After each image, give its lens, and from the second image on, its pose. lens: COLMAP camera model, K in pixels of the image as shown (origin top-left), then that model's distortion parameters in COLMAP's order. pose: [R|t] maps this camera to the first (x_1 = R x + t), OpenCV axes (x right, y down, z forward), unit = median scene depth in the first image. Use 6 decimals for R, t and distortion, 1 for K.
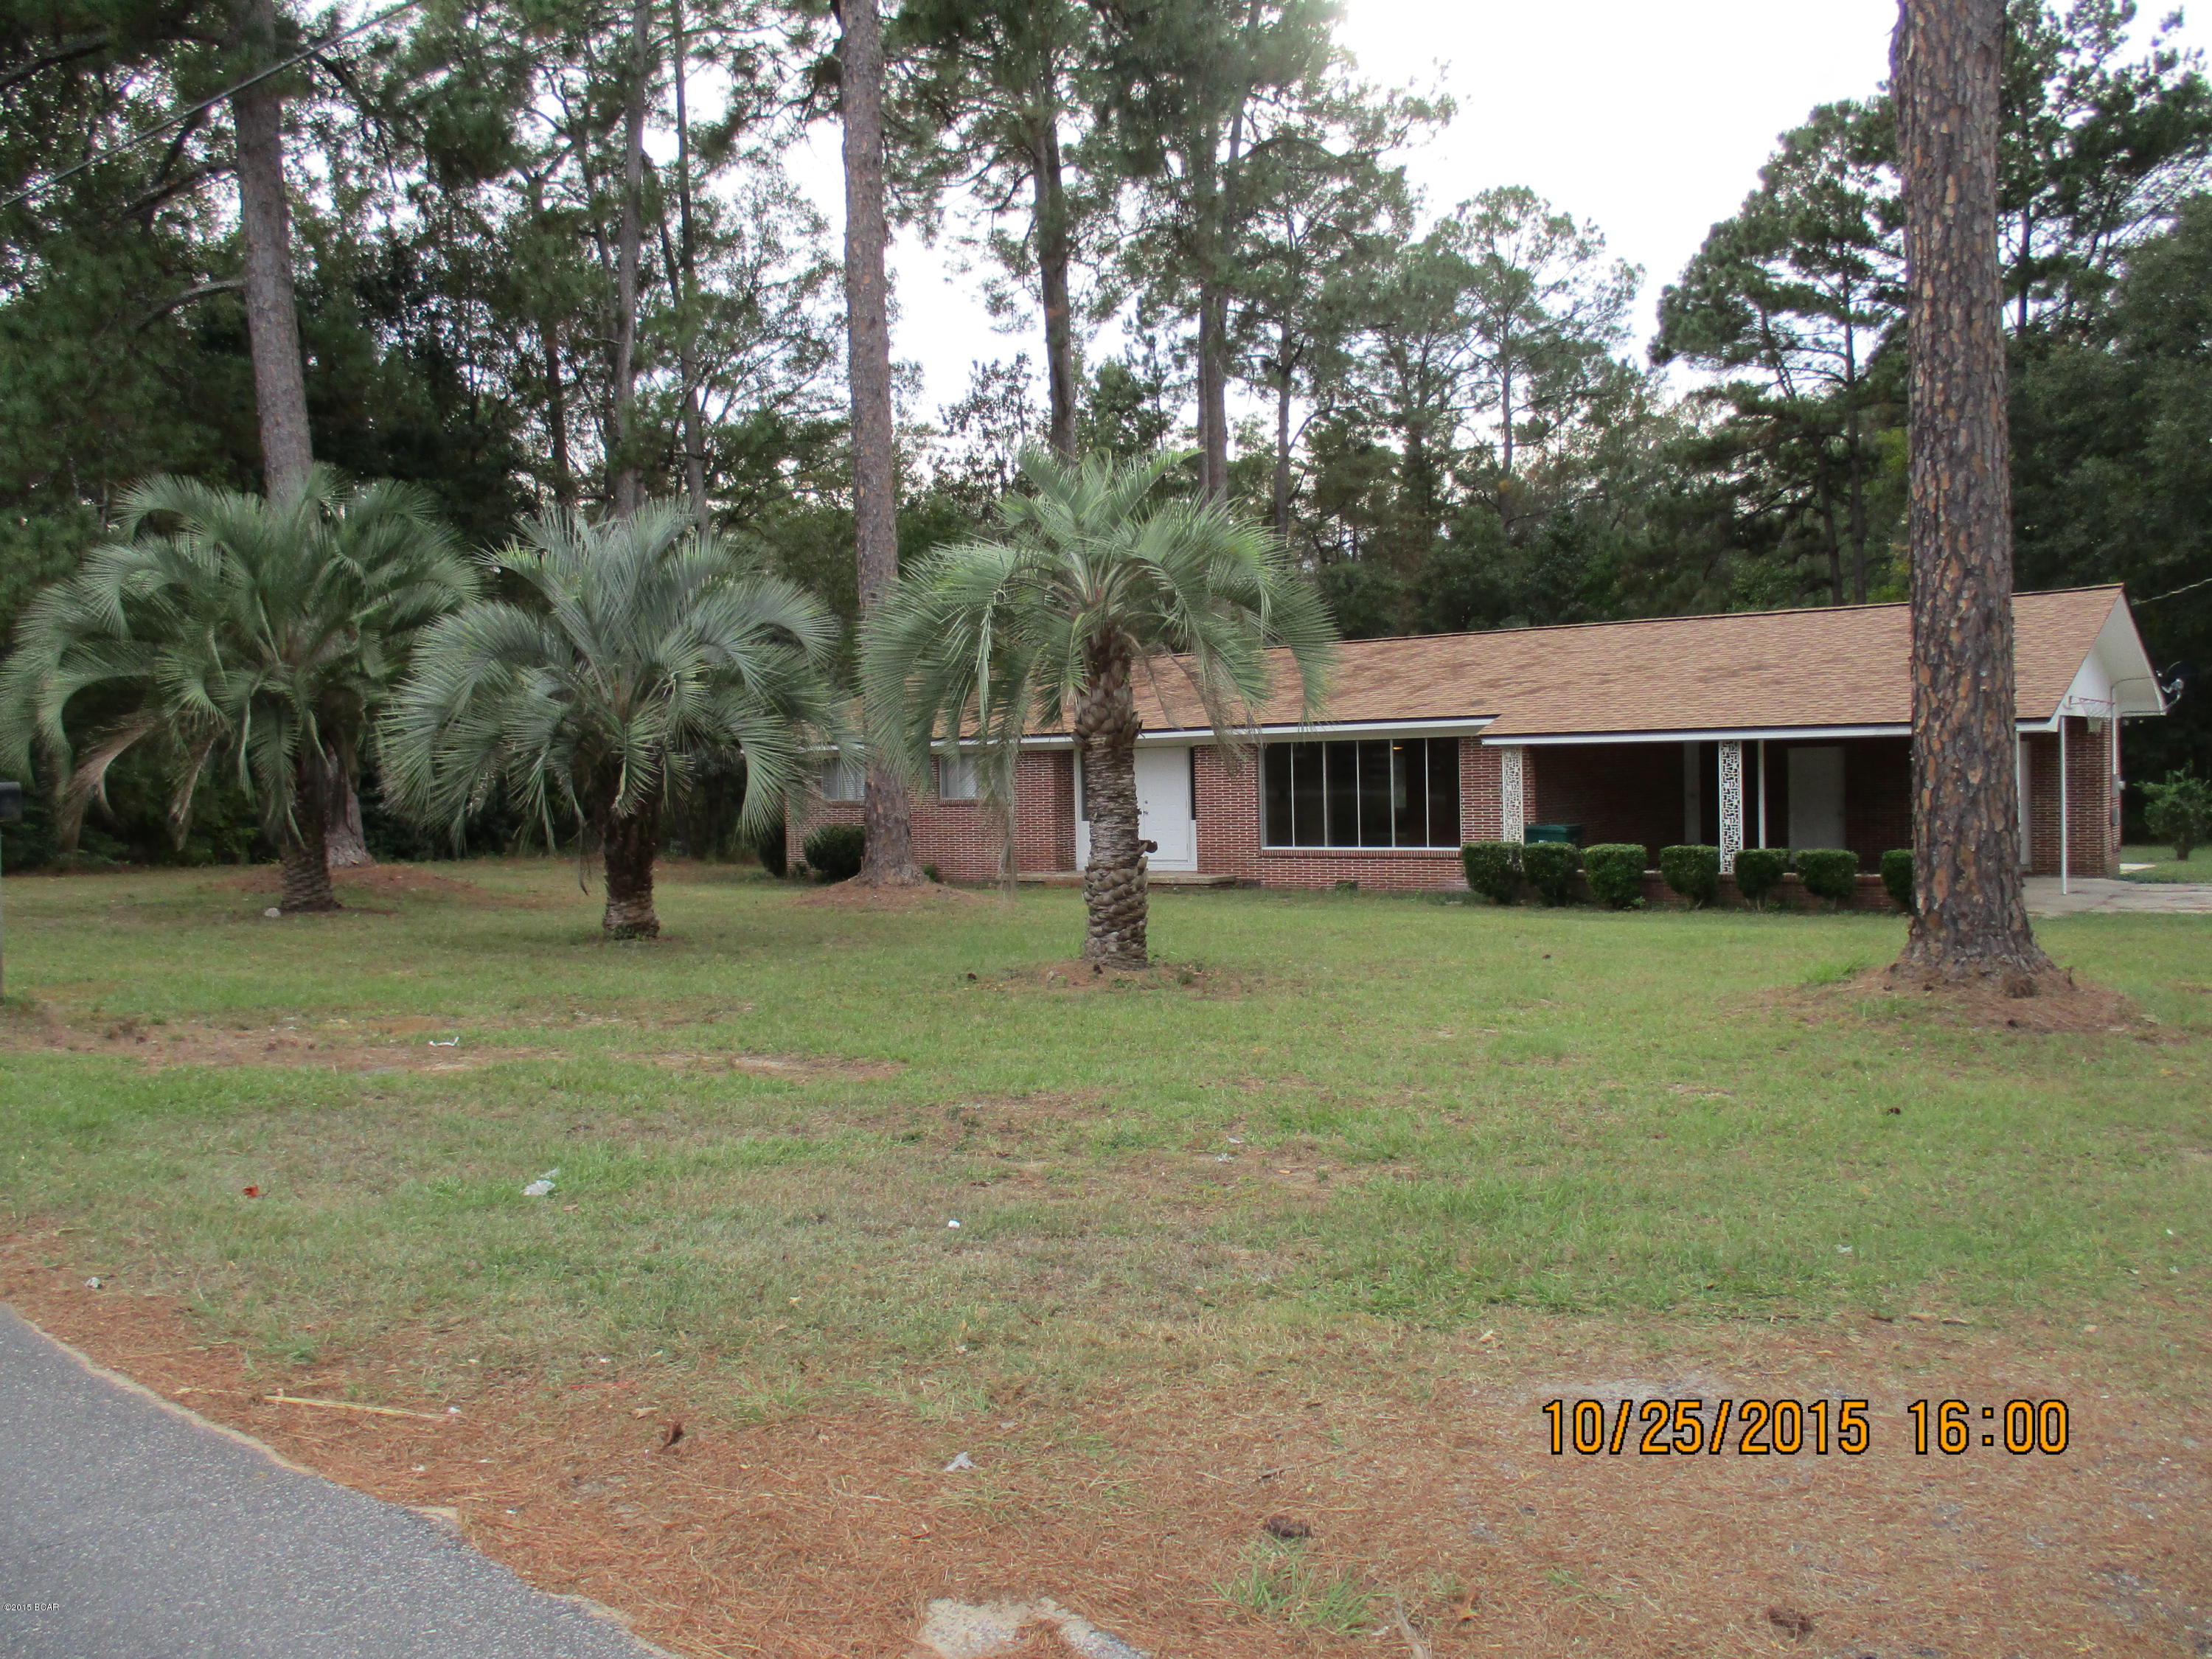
lens RADIAL K [[1830.4, 0, 1106.0], [0, 1830.4, 829.5], [0, 0, 1]] dist [-0.031436, 0.002986]
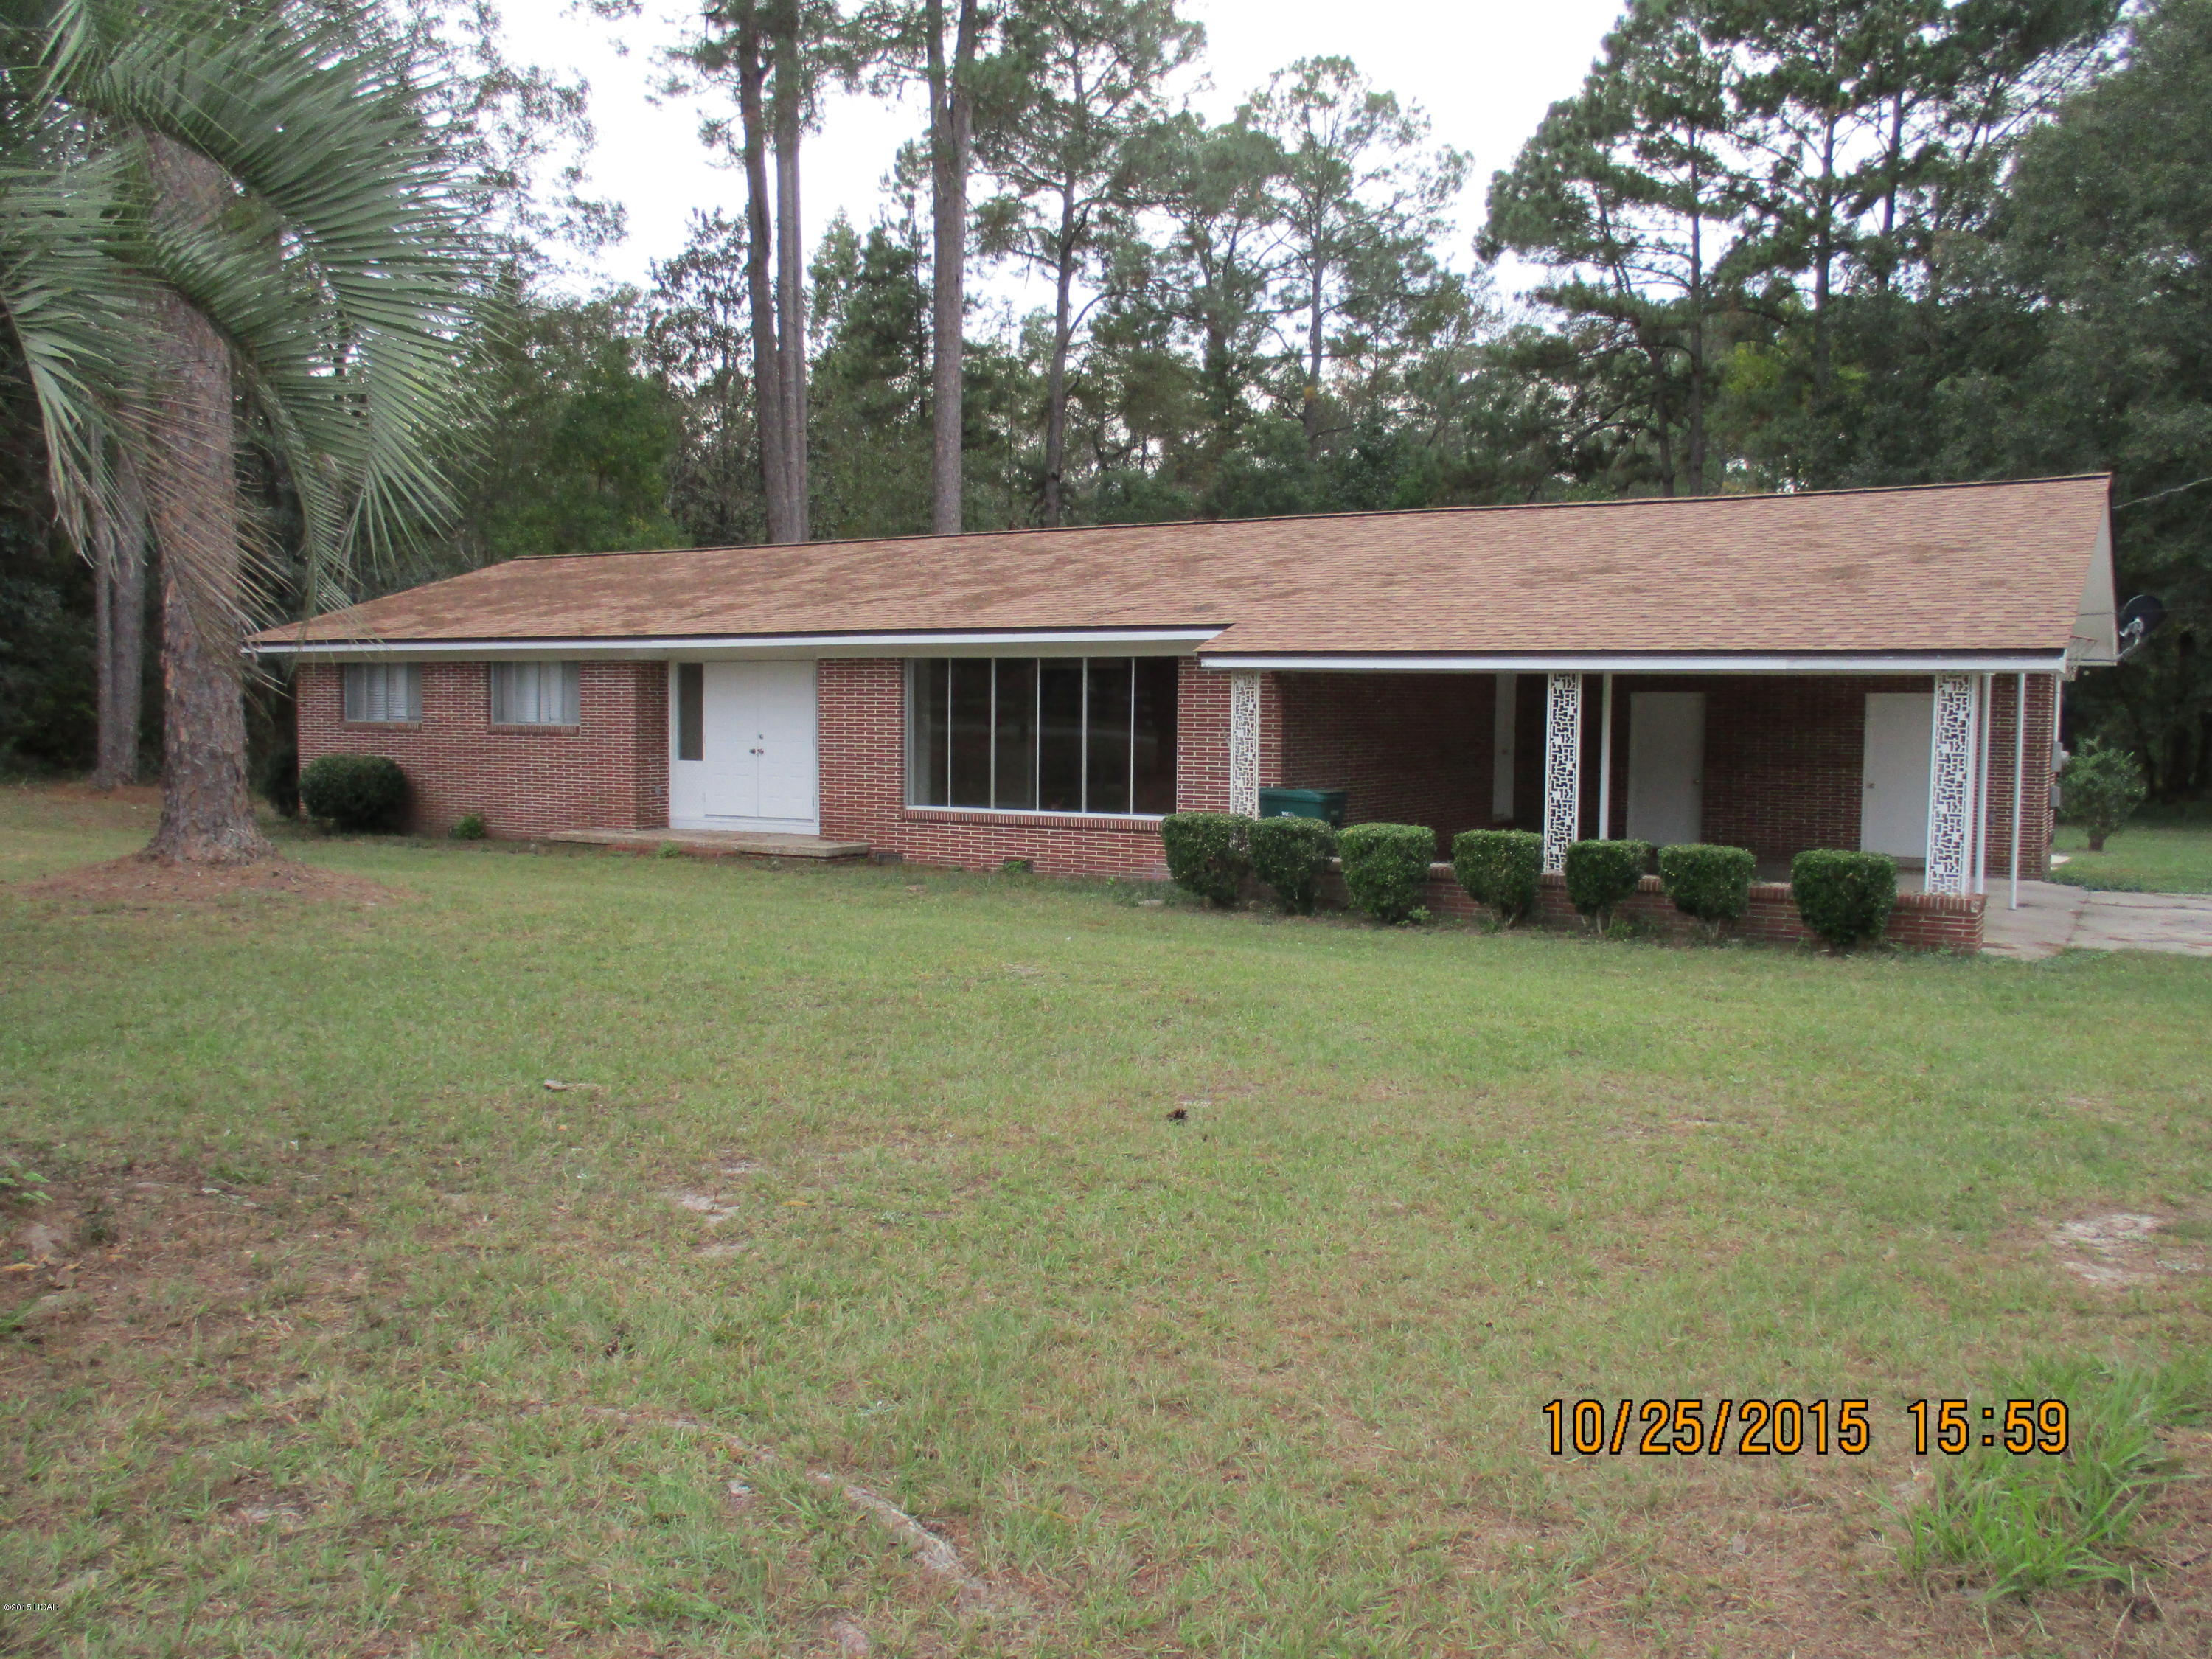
lens RADIAL K [[1830.4, 0, 1106.0], [0, 1830.4, 829.5], [0, 0, 1]] dist [-0.031436, 0.002986]
pose [[0.994744, 0.026987, 0.098772, 0.042604], [-0.030436, 0.998972, 0.033583, -0.003393], [-0.097765, -0.036413, 0.994543, 0.134254]]
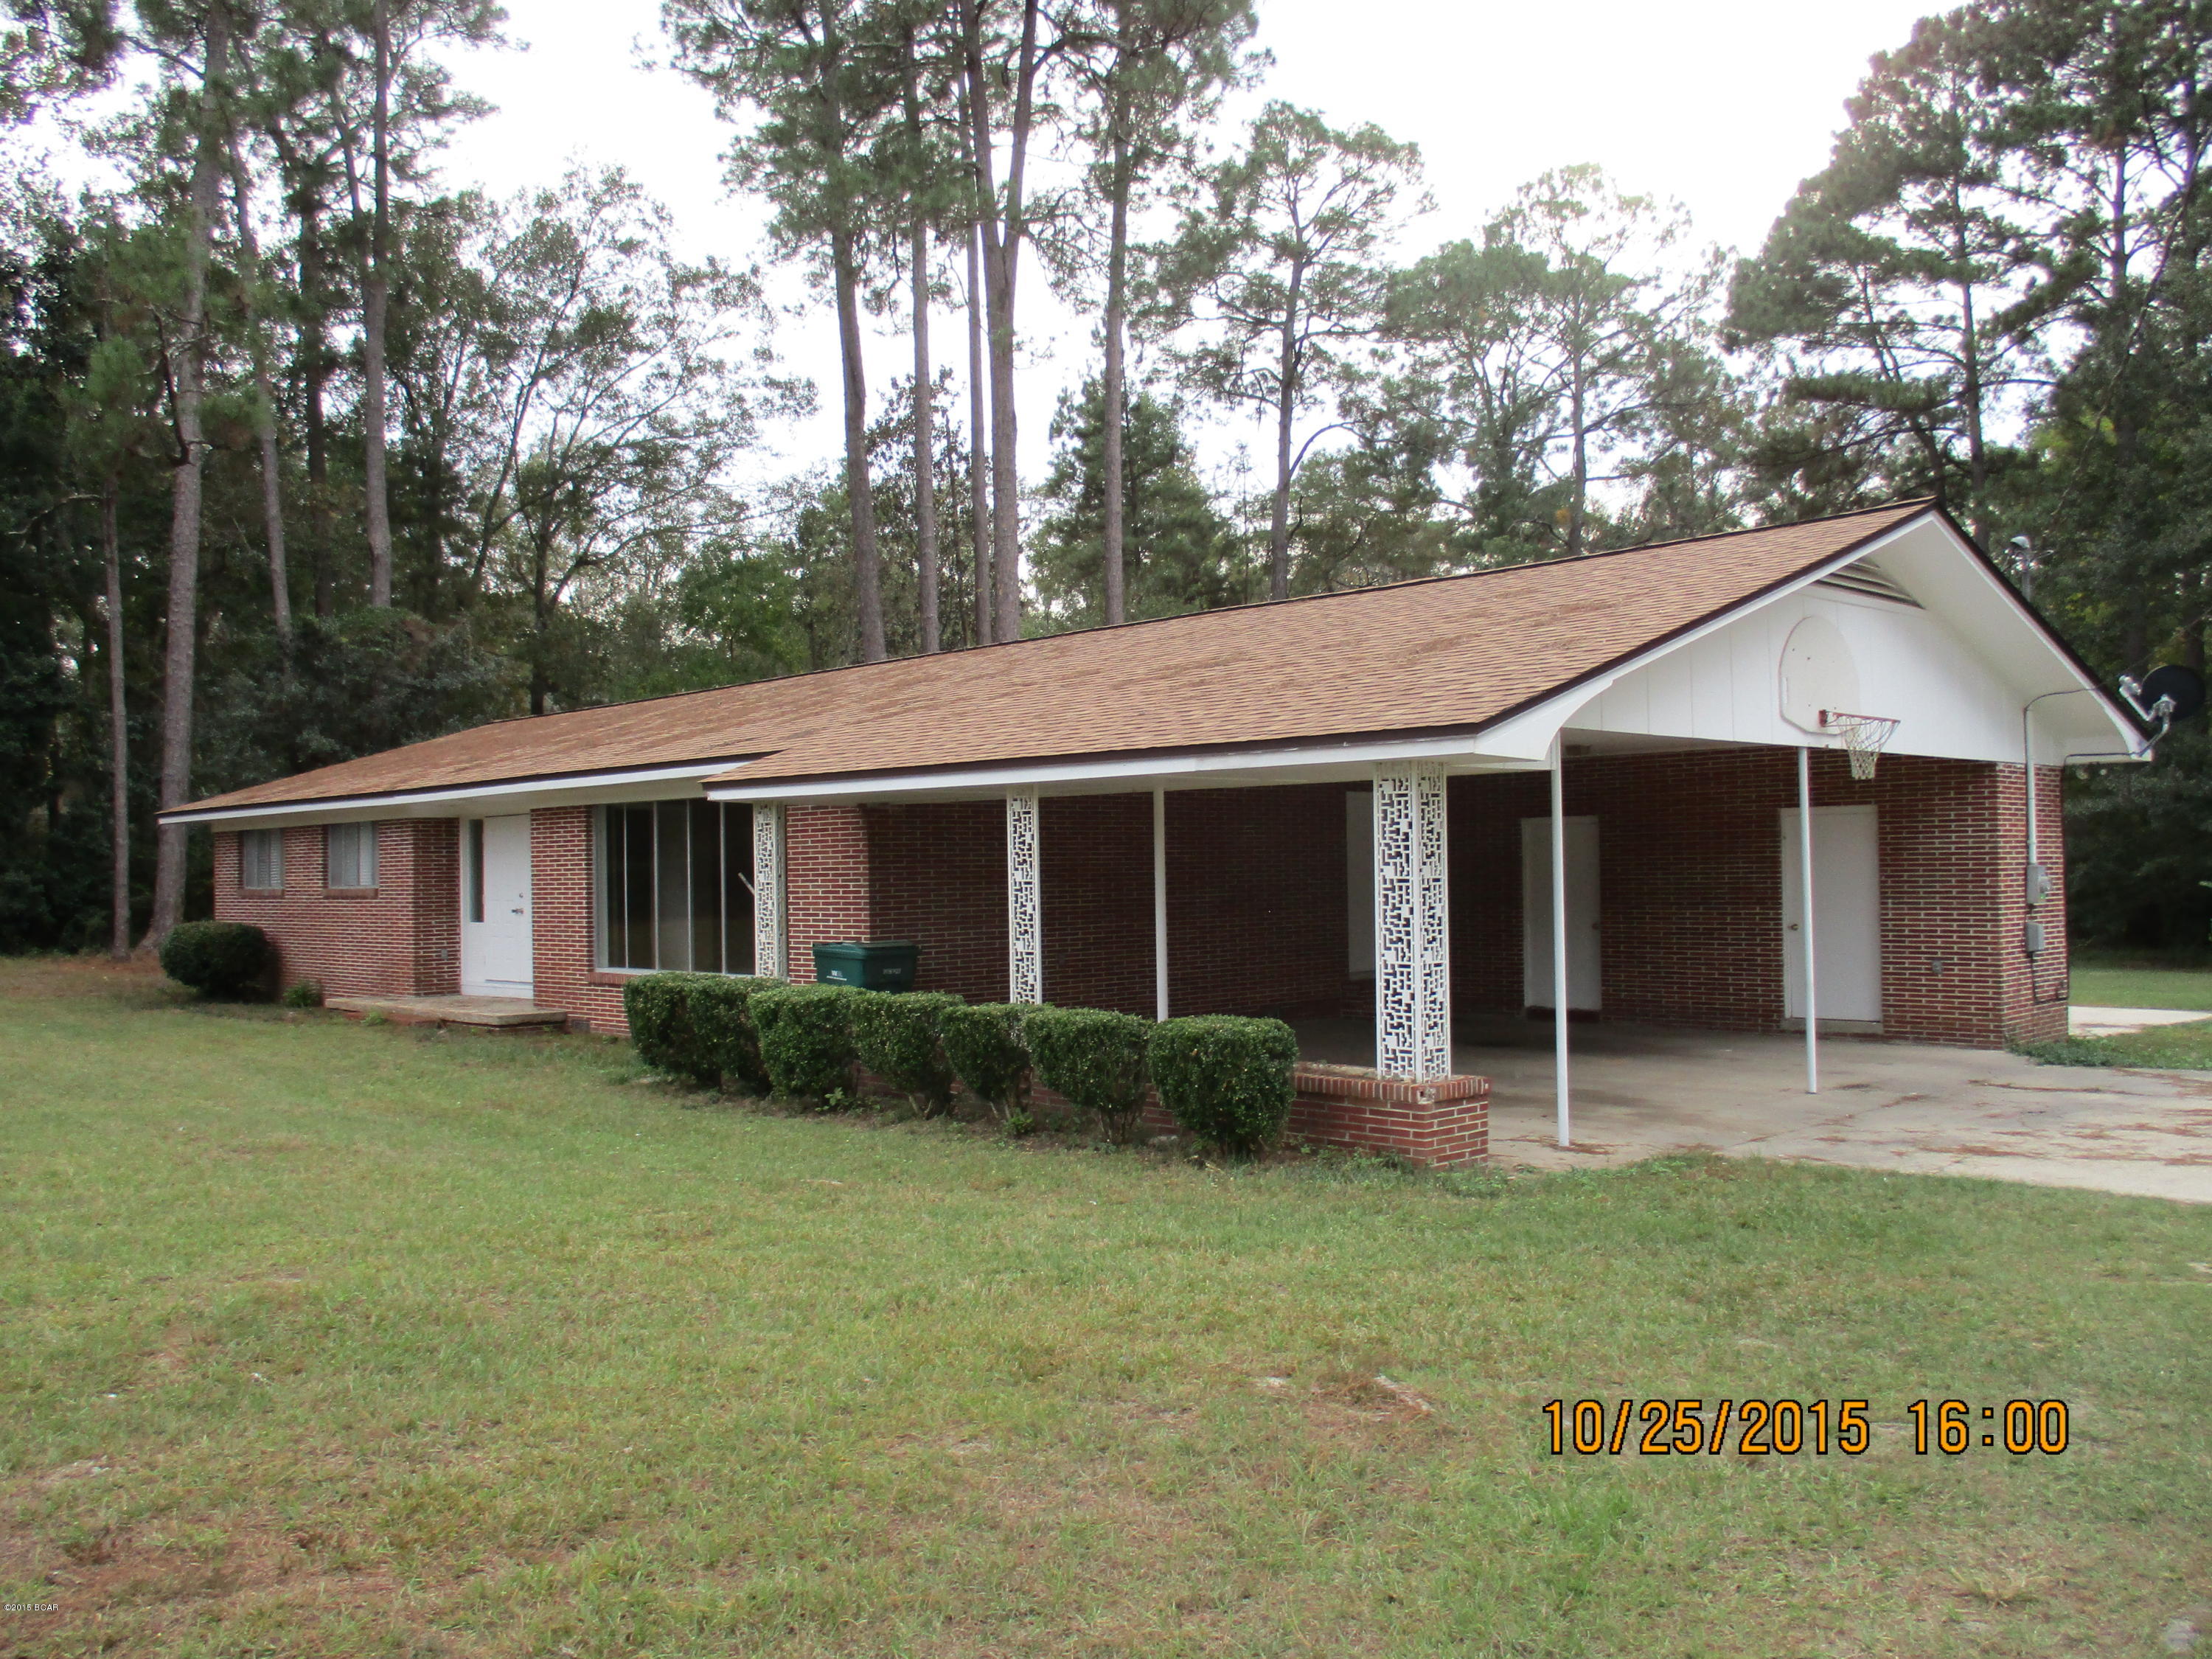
lens RADIAL K [[1830.4, 0, 1106.0], [0, 1830.4, 829.5], [0, 0, 1]] dist [-0.031436, 0.002986]
pose [[0.986968, 0.004838, -0.160843, 0.168065], [-0.012857, 0.998723, -0.048857, -0.004572], [0.160402, 0.050288, 0.985770, 0.184411]]
